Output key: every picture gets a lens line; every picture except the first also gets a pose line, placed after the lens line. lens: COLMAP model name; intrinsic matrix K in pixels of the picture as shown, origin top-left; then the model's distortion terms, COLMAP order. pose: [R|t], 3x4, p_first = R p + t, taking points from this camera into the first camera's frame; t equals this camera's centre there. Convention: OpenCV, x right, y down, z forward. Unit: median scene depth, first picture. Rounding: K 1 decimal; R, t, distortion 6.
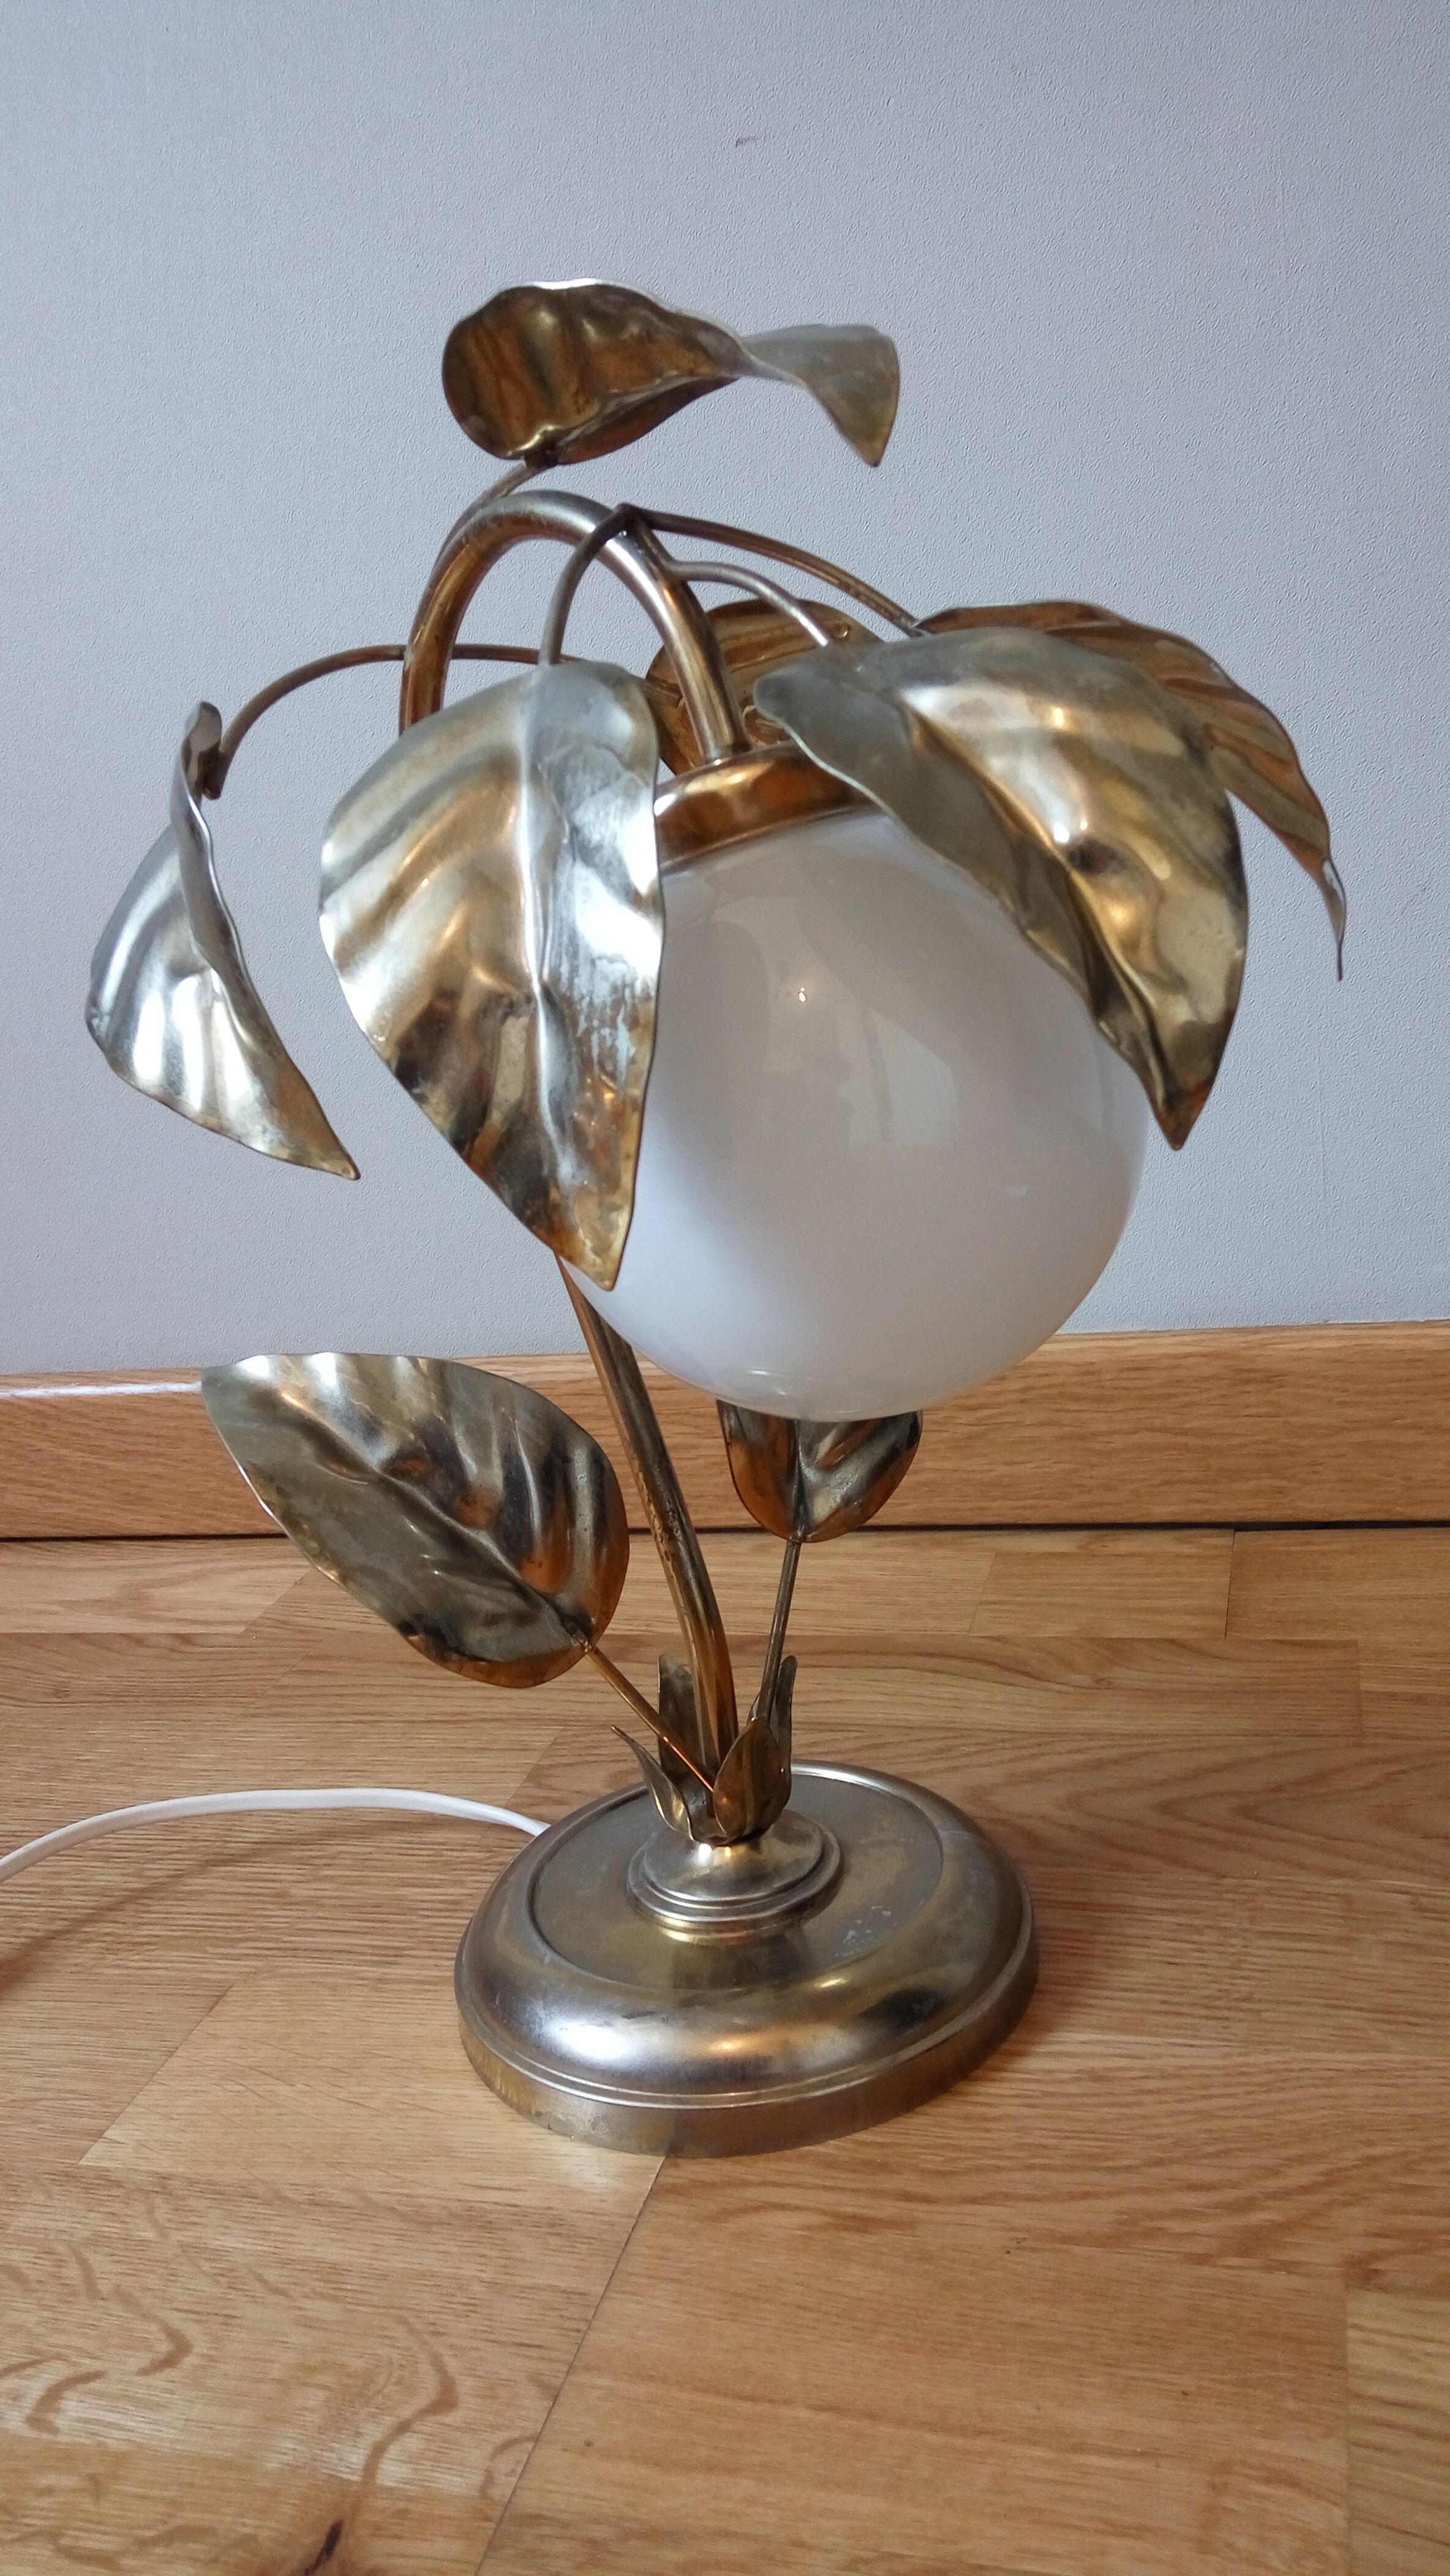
lens RADIAL K [[2030.7, 0, 758.6], [0, 2030.7, 1281.9], [0, 0, 1]] dist [0.078918, -0.095969]
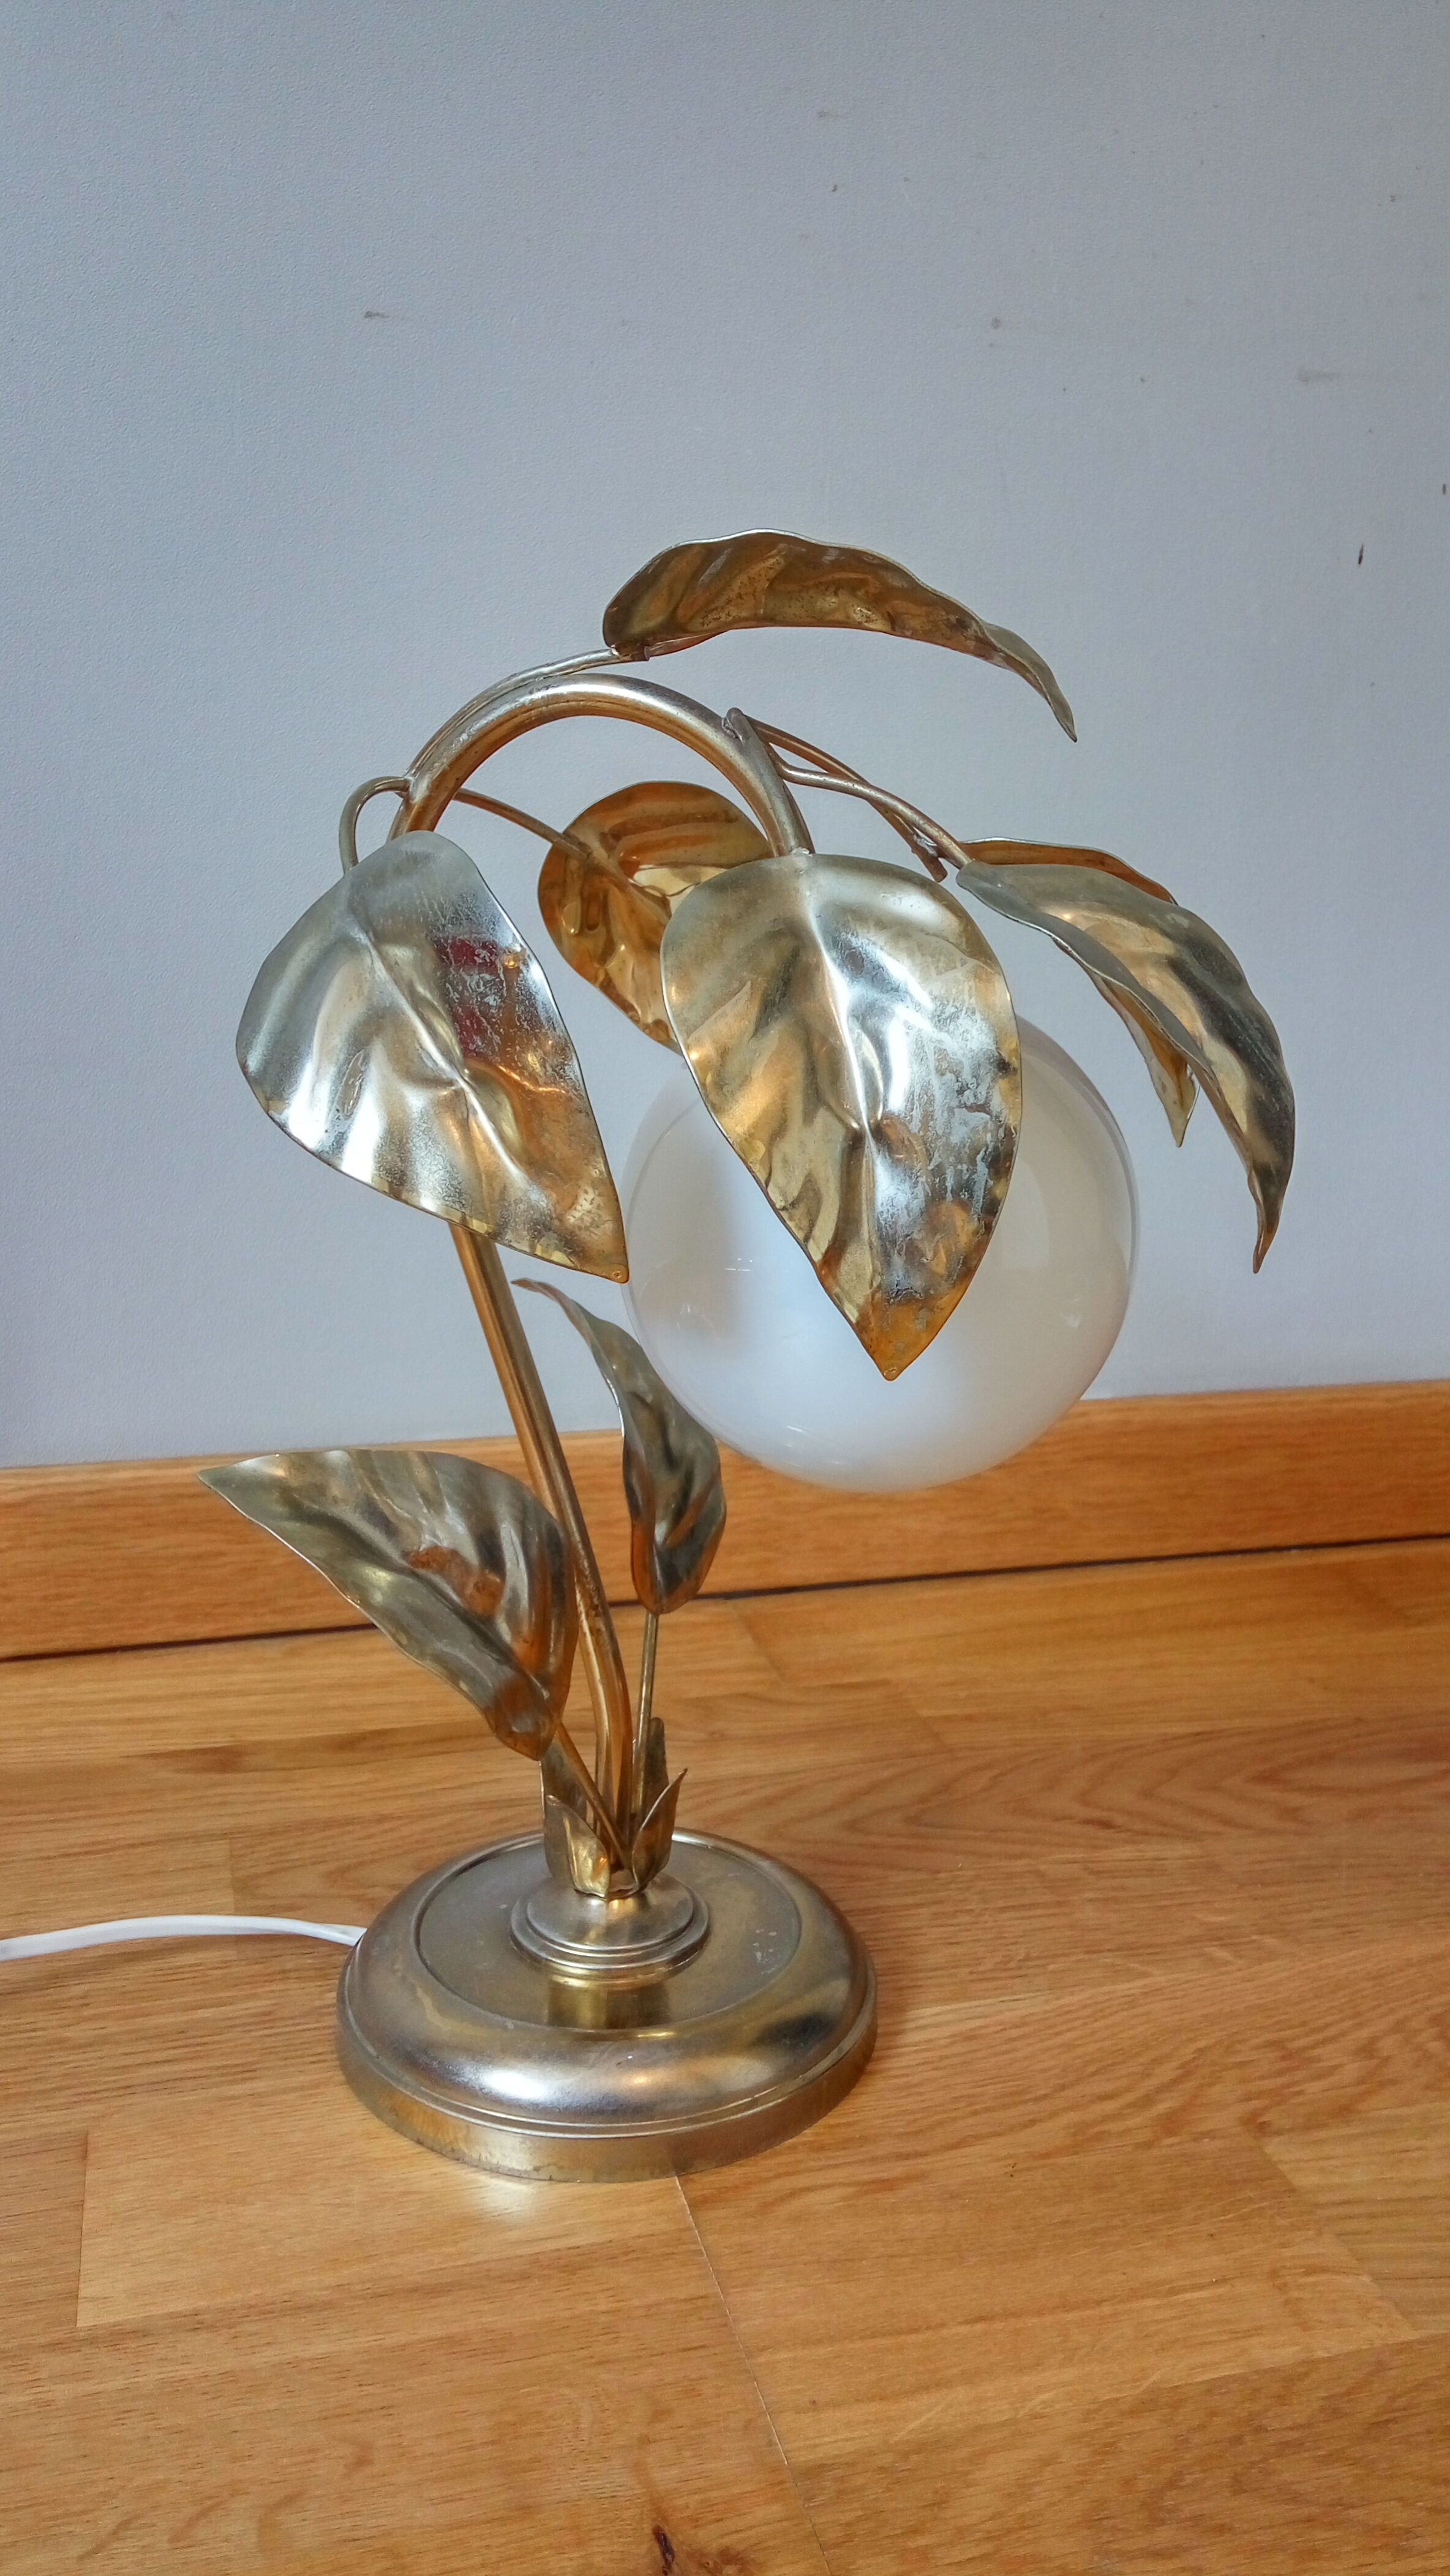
lens RADIAL K [[2030.7, 0, 778.4], [0, 2030.7, 1266.9], [0, 0, 1]] dist [0.078918, -0.095969]
pose [[0.851897, 0.022227, 0.523238, -0.520209], [0.010580, 0.998165, -0.059626, 0.006766], [-0.523603, 0.056331, 0.850098, 0.010518]]
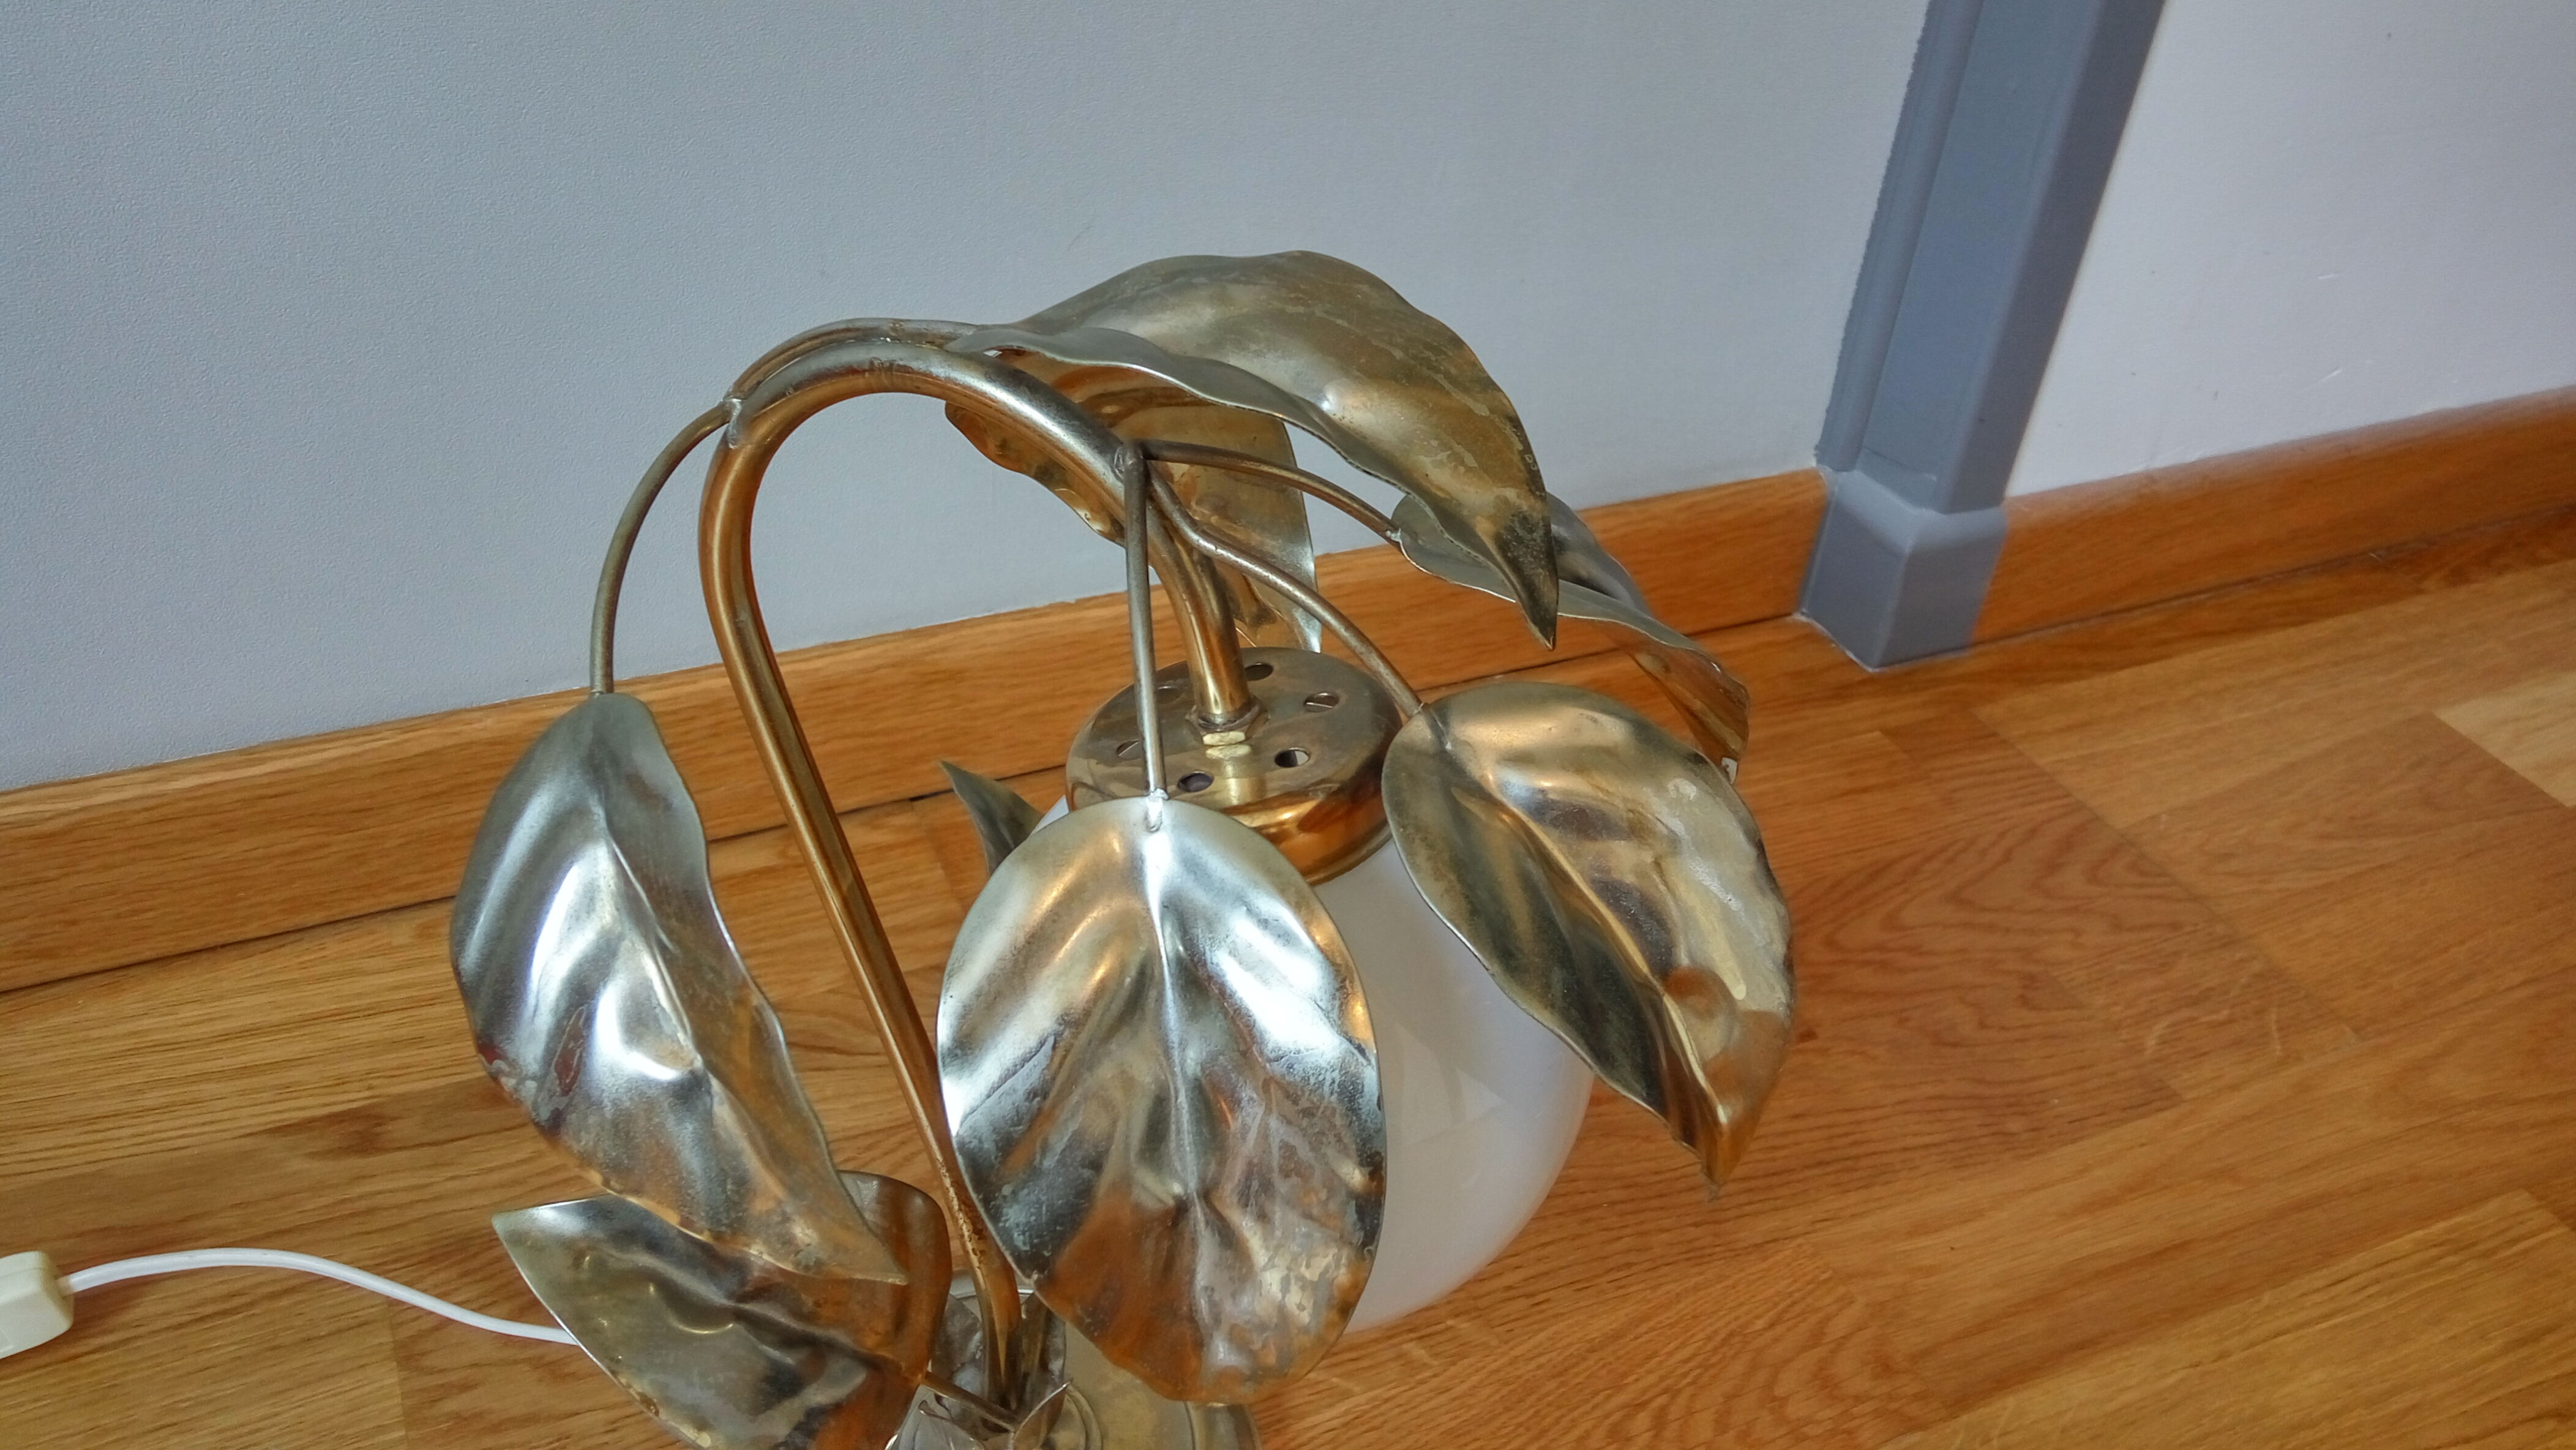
lens RADIAL K [[2030.7, 0, 1305.9], [0, 2030.7, 701.5], [0, 0, 1]] dist [0.078918, -0.095969]
pose [[0.753321, -0.225074, 0.617939, -0.393900], [-0.008429, 0.936232, 0.351283, -0.462580], [-0.657598, -0.269837, 0.703386, 0.194149]]
